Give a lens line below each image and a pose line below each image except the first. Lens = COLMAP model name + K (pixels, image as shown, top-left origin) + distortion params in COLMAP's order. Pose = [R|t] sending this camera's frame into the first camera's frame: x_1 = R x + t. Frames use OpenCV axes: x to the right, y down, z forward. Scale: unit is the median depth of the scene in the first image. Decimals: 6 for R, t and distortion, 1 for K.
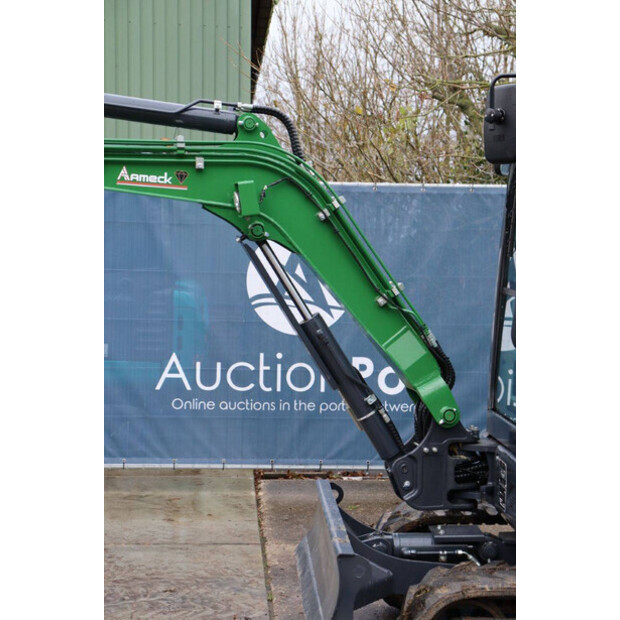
lens RADIAL K [[1462.9, 0, 310.0], [0, 1462.9, 310.0], [0, 0, 1]] dist [0.461143, -0.741943]
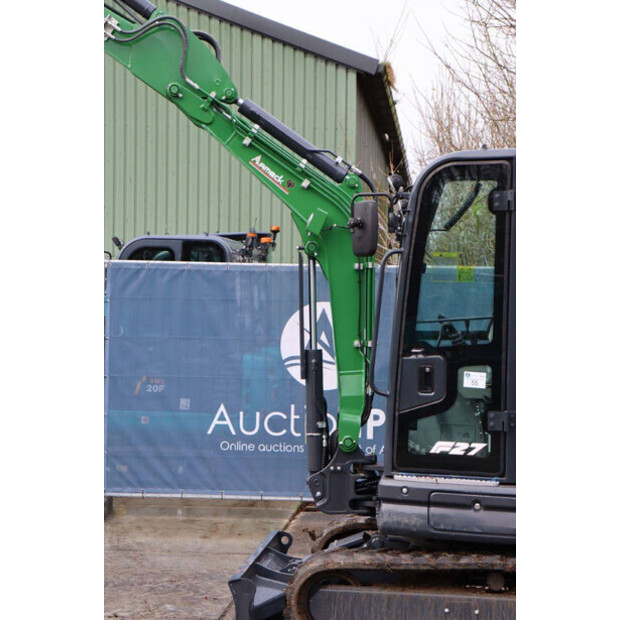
lens RADIAL K [[1462.9, 0, 310.0], [0, 1462.9, 310.0], [0, 0, 1]] dist [0.461143, -0.741943]
pose [[0.988915, -0.002059, -0.148467, 0.258749], [-0.005356, 0.998758, -0.049532, 0.017508], [0.148385, 0.049778, 0.987676, -0.332206]]
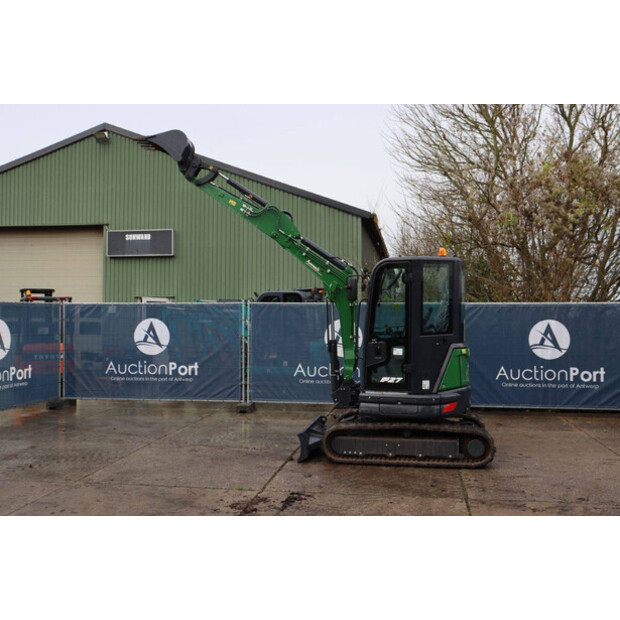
lens RADIAL K [[677.1, 0, 310.0], [0, 677.1, 310.0], [0, 0, 1]] dist [-0.050287, 0.024318]
pose [[0.977810, -0.019659, -0.208569, 0.324725], [0.006071, 0.997828, -0.065593, 0.018796], [0.209405, 0.062872, 0.975806, -0.469446]]
